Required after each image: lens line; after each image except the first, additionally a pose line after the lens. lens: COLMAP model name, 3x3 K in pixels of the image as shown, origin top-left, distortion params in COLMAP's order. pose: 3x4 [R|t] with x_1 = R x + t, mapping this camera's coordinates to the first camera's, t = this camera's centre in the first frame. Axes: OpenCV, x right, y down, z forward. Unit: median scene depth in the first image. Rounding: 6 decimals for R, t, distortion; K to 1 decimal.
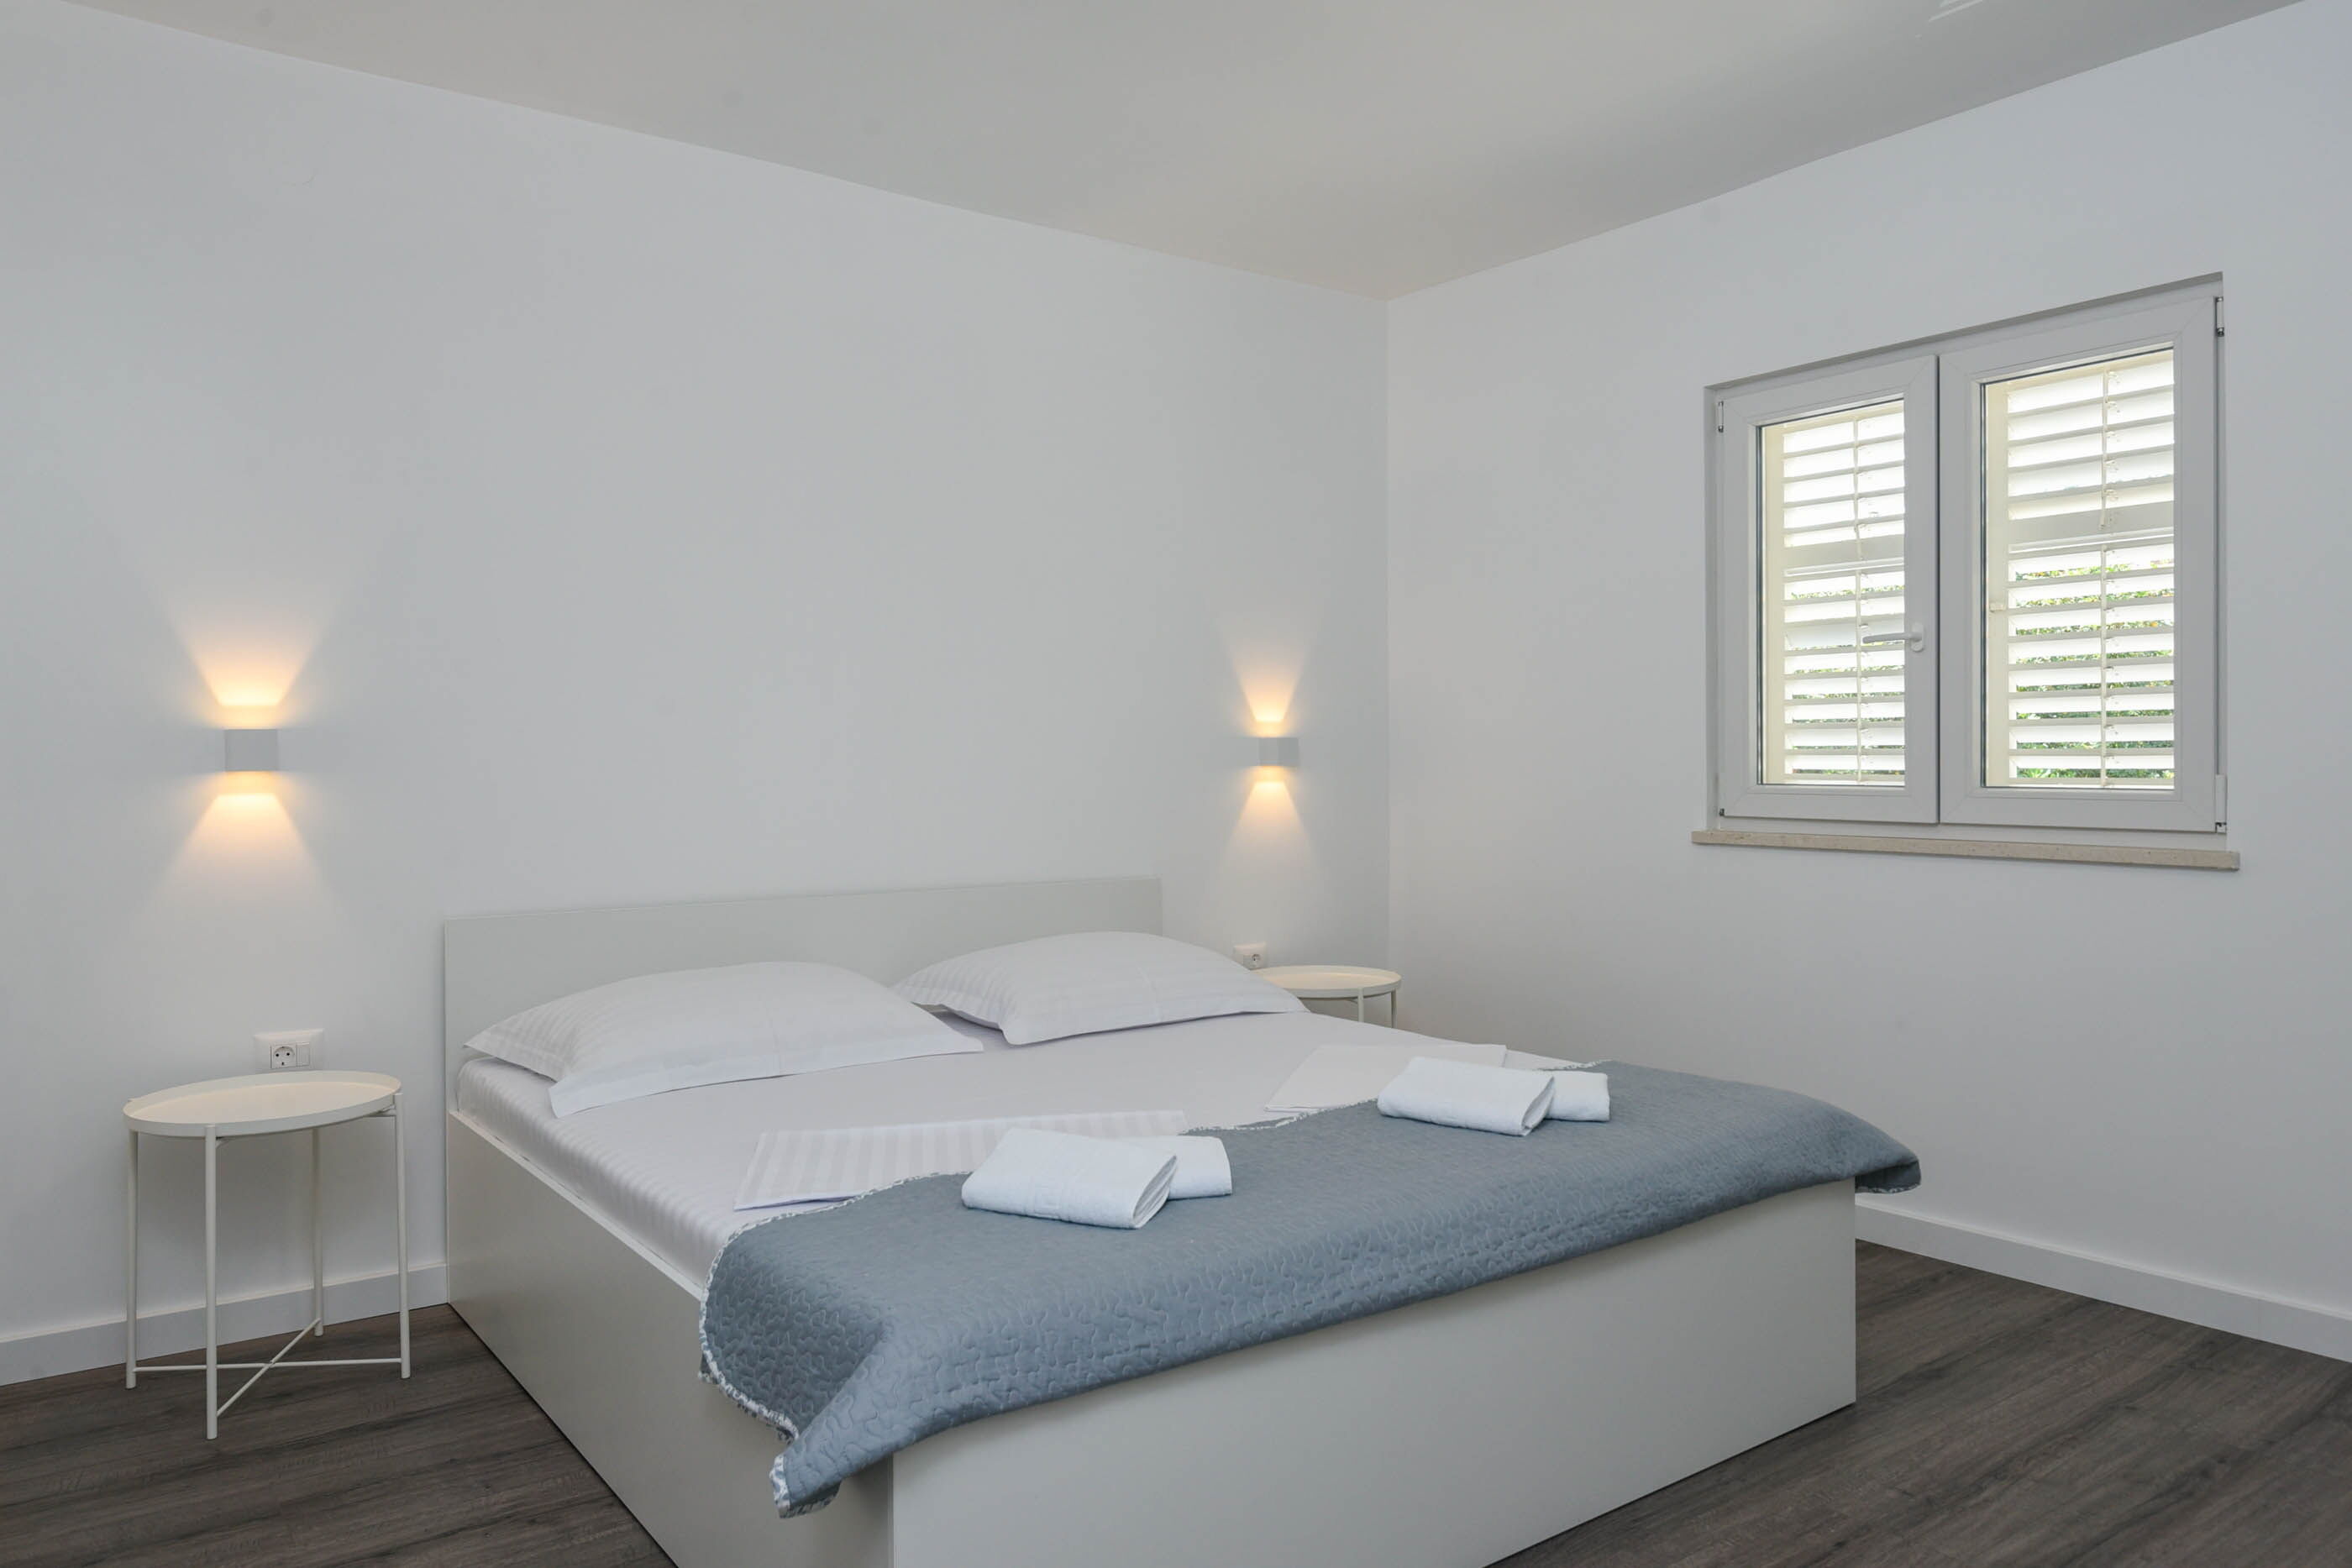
lens RADIAL K [[1557.7, 0, 1176.0], [0, 1557.7, 784.0], [0, 0, 1]] dist [0.005548, 0.000082]
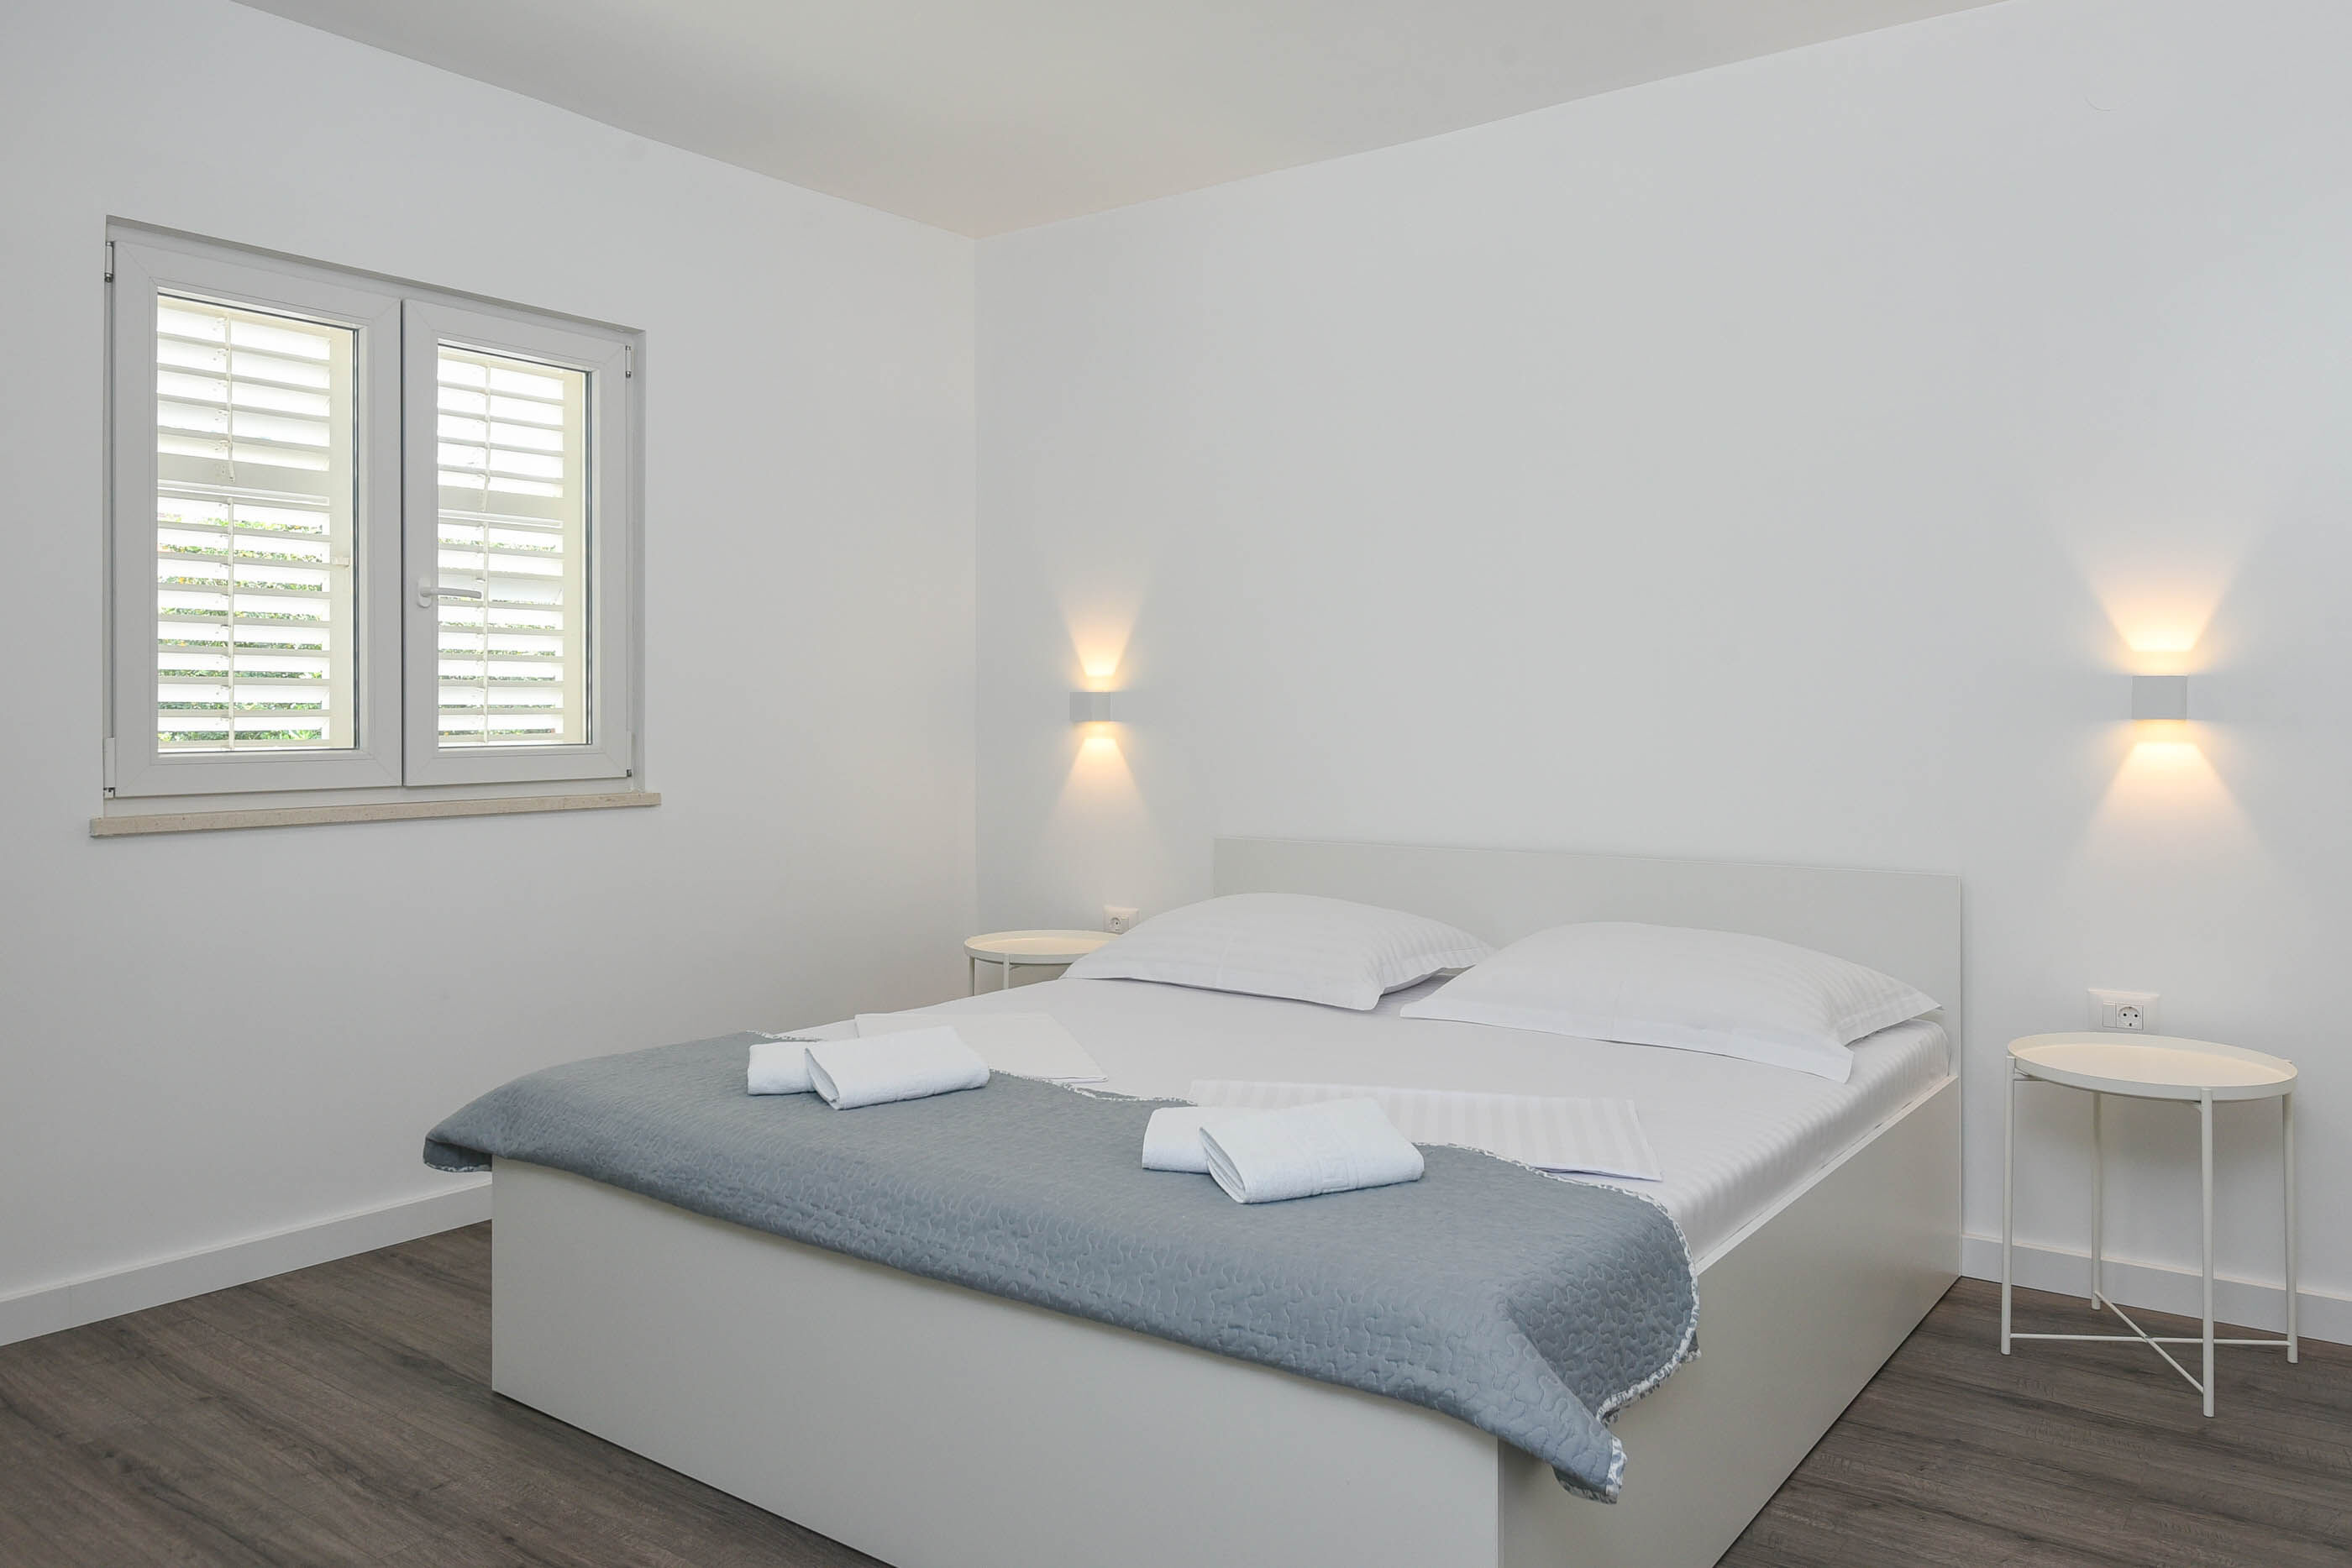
lens RADIAL K [[1550.0, 0, 1177.3], [0, 1550.0, 710.8], [0, 0, 1]] dist [0.036114, 0.000767]
pose [[-0.247121, 0.007818, 0.968953, -0.609319], [0.016274, 0.999860, -0.003917, -0.010369], [-0.968848, 0.014801, -0.247213, 0.841062]]
